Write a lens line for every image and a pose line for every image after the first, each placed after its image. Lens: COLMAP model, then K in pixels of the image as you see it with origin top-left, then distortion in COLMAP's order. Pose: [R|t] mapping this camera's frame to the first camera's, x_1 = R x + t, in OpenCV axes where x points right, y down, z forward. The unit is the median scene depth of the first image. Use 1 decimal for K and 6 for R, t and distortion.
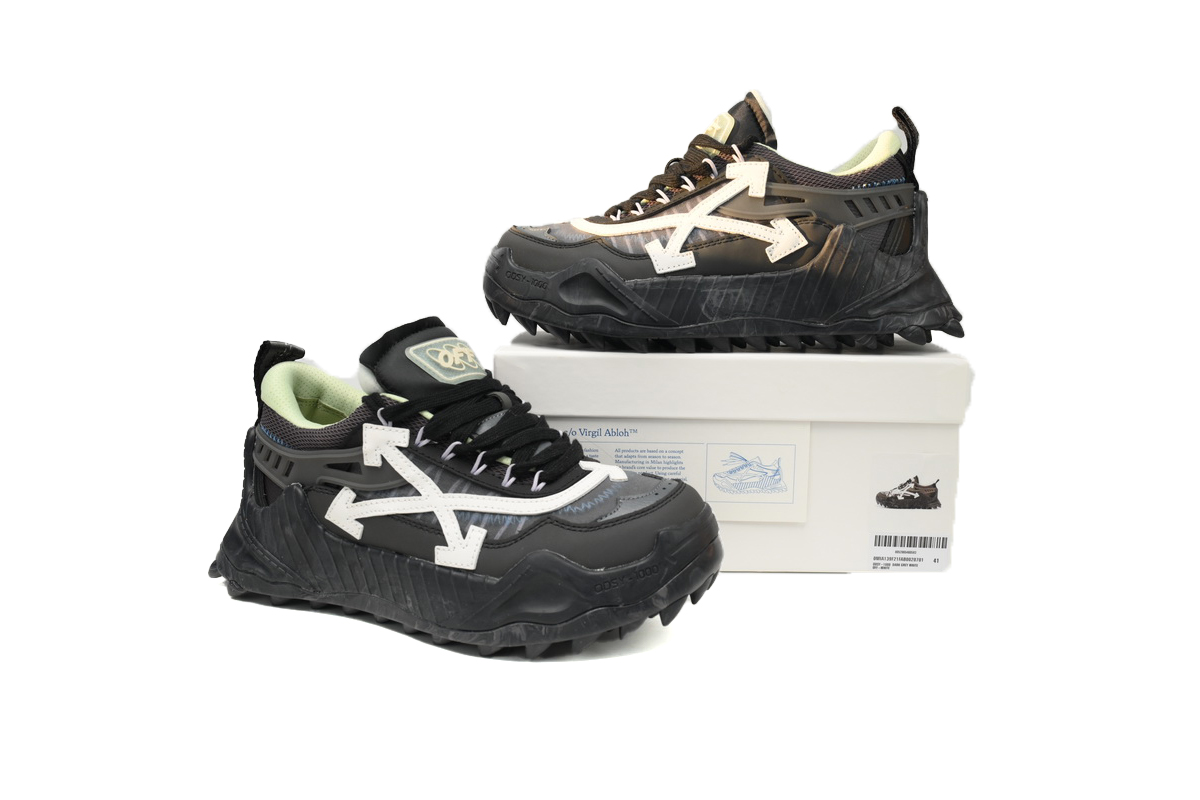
lens RADIAL K [[1013.7, 0, 600.0], [0, 1013.7, 400.0], [0, 0, 1]] dist [-0.002079, -0.000317]
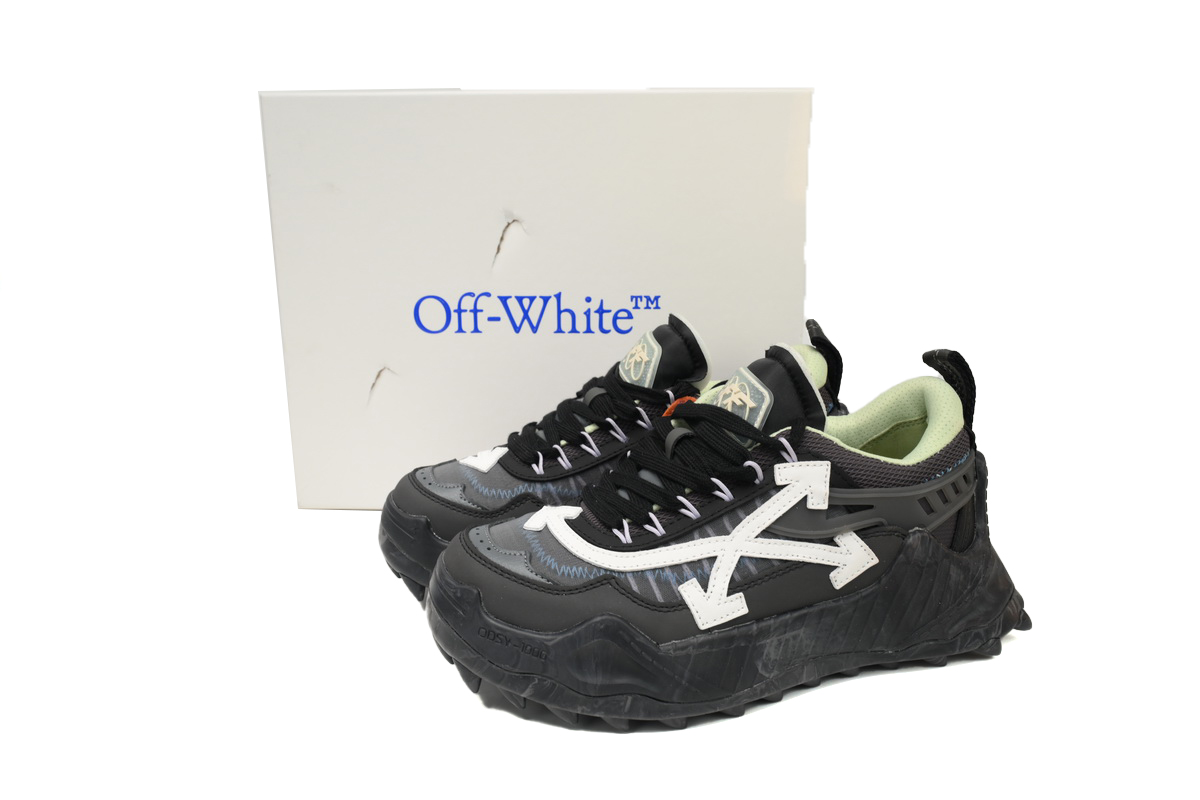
lens RADIAL K [[1013.7, 0, 600.0], [0, 1013.7, 400.0], [0, 0, 1]] dist [-0.002079, -0.000317]
pose [[0.961453, -0.075235, 0.264475, -0.192579], [0.052467, 0.994364, 0.092132, -0.357572], [-0.269916, -0.074705, 0.959981, 0.327721]]
